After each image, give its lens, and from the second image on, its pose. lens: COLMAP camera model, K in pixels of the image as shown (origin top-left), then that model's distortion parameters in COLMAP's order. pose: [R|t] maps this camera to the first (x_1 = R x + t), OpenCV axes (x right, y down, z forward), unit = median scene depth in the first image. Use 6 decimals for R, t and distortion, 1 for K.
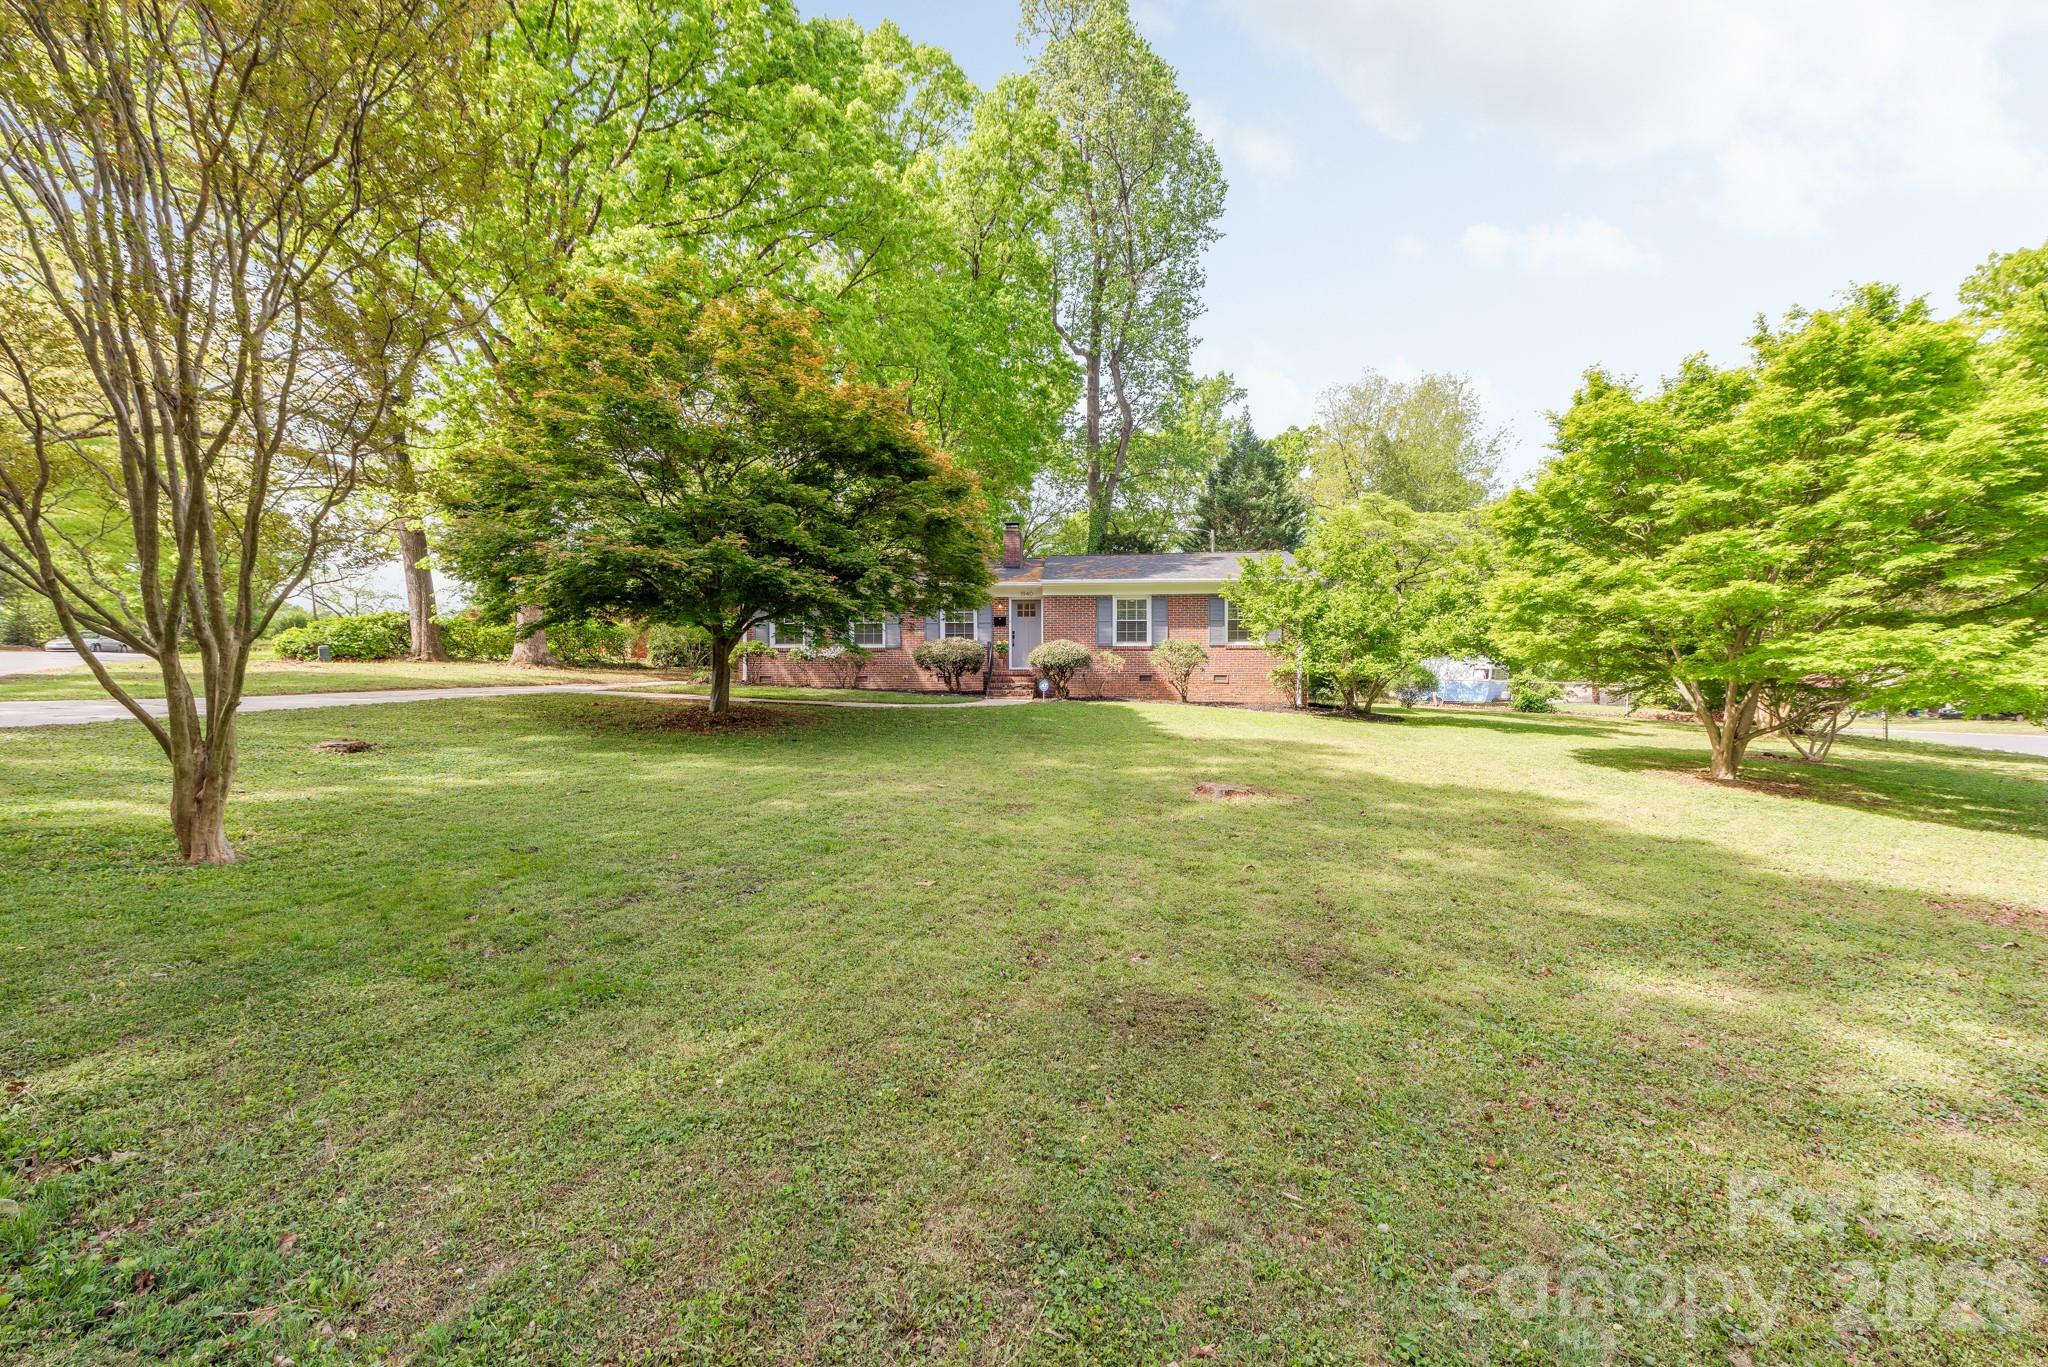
lens RADIAL K [[803.0, 0, 1029.7], [0, 803.0, 686.7], [0, 0, 1]] dist [0.009804, -0.002524]
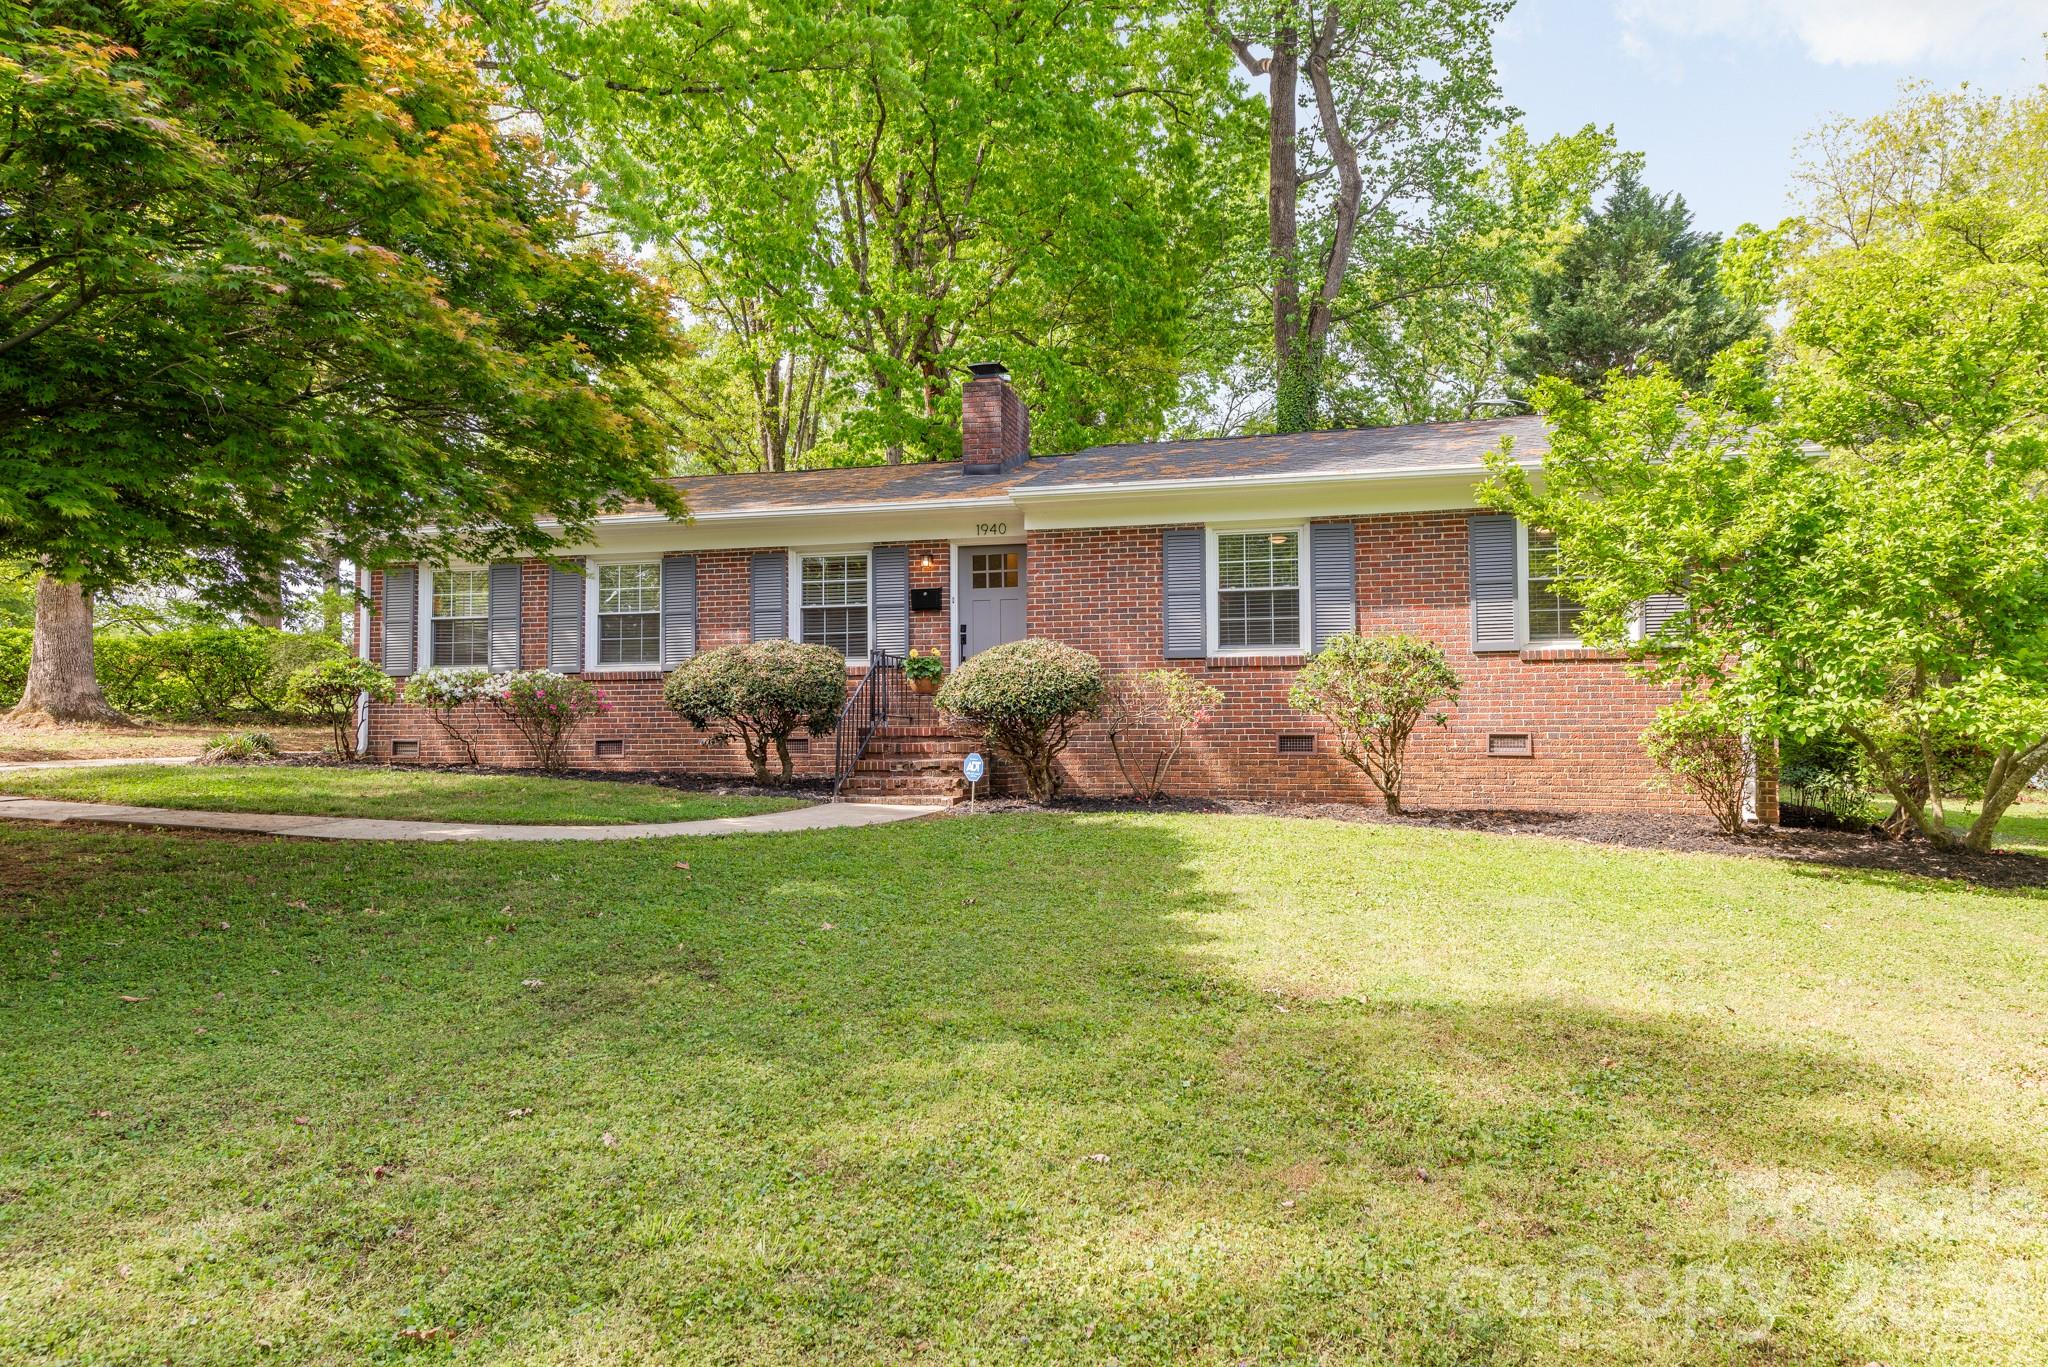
lens RADIAL K [[1334.1, 0, 1018.4], [0, 1334.1, 680.0], [0, 0, 1]] dist [0.003705, 0.000803]
pose [[0.980638, -0.011314, -0.195502, 0.140231], [0.001366, 0.998700, -0.050946, -0.008857], [0.195825, 0.049693, 0.979379, 0.376719]]
